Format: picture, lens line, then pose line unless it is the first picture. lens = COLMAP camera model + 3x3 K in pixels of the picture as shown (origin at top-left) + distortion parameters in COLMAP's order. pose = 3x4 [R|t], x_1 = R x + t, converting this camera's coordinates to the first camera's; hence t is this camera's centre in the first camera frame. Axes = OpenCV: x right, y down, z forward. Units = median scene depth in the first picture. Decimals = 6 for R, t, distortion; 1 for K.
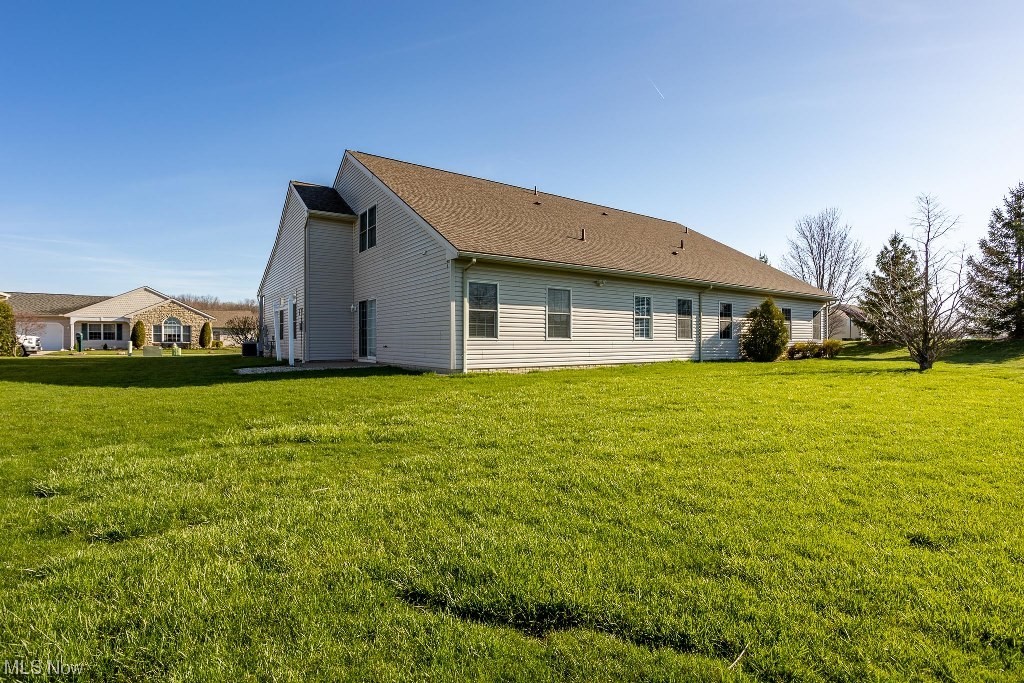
lens RADIAL K [[493.8, 0, 507.1], [0, 493.8, 344.0], [0, 0, 1]] dist [-0.040042, 0.017507]
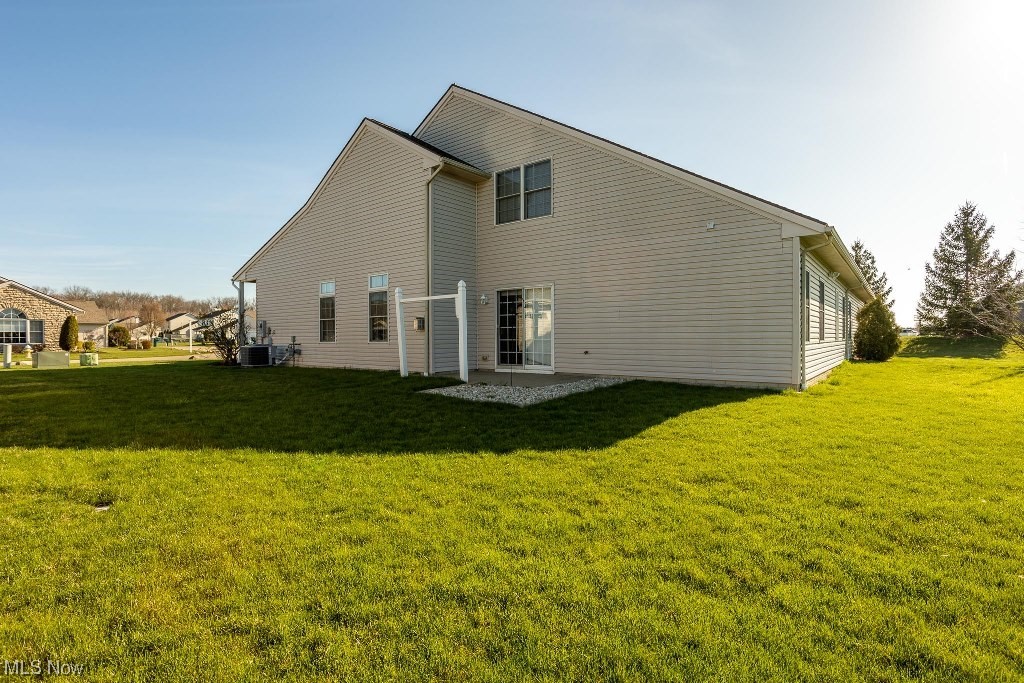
lens RADIAL K [[493.8, 0, 514.8], [0, 493.8, 337.7], [0, 0, 1]] dist [-0.040042, 0.017507]
pose [[0.956404, -0.005735, 0.291992, -0.279214], [0.006748, 0.999974, -0.002464, -0.007724], [-0.291970, 0.004327, 0.956418, 0.166932]]
